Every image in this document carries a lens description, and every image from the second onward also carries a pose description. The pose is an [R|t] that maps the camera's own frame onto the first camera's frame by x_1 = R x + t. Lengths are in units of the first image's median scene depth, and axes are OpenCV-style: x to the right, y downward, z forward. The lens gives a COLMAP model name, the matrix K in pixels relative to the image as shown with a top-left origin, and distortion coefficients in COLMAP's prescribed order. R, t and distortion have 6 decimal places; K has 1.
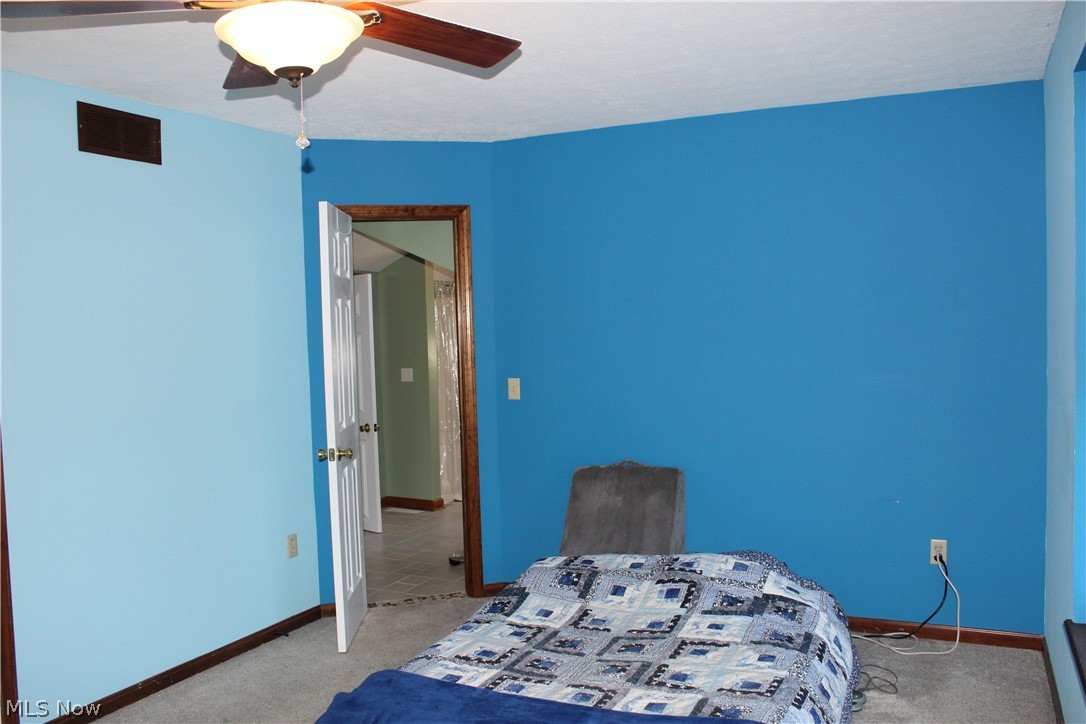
lens RADIAL K [[913.3, 0, 546.1], [0, 913.3, 364.8], [0, 0, 1]] dist [-0.186450, 0.253264]
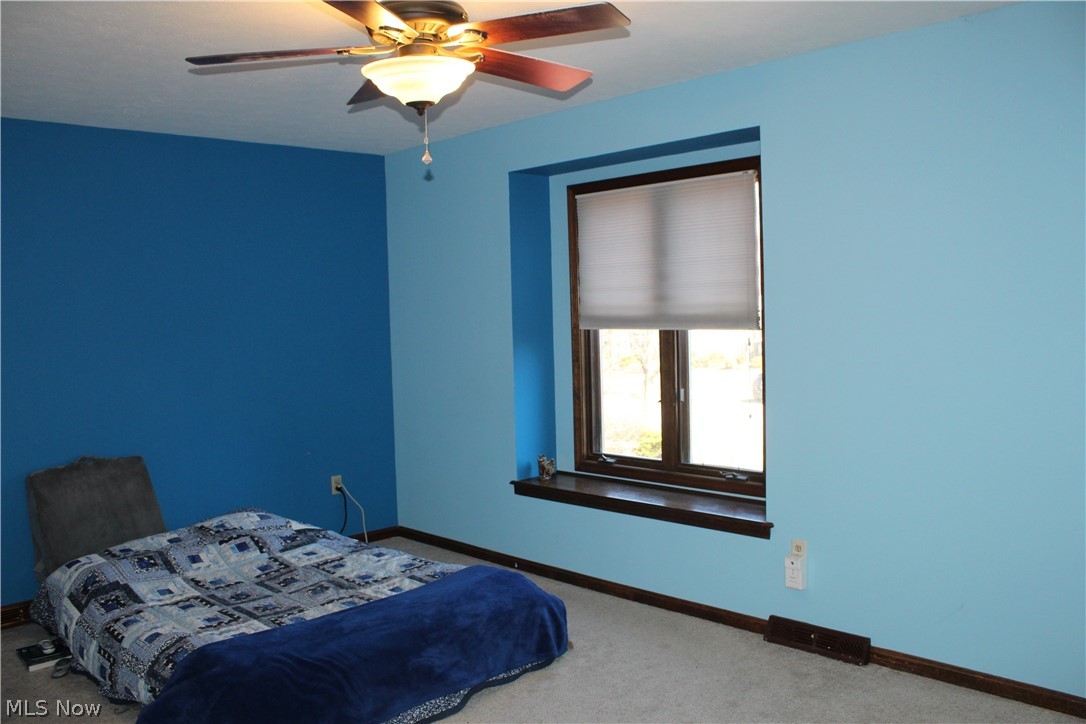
lens RADIAL K [[913.3, 0, 546.1], [0, 913.3, 364.8], [0, 0, 1]] dist [-0.186450, 0.253264]
pose [[0.349102, -0.042452, 0.936122, -0.899430], [0.066219, 0.997594, 0.020545, 0.024008], [-0.934742, 0.054817, 0.351073, 0.241667]]
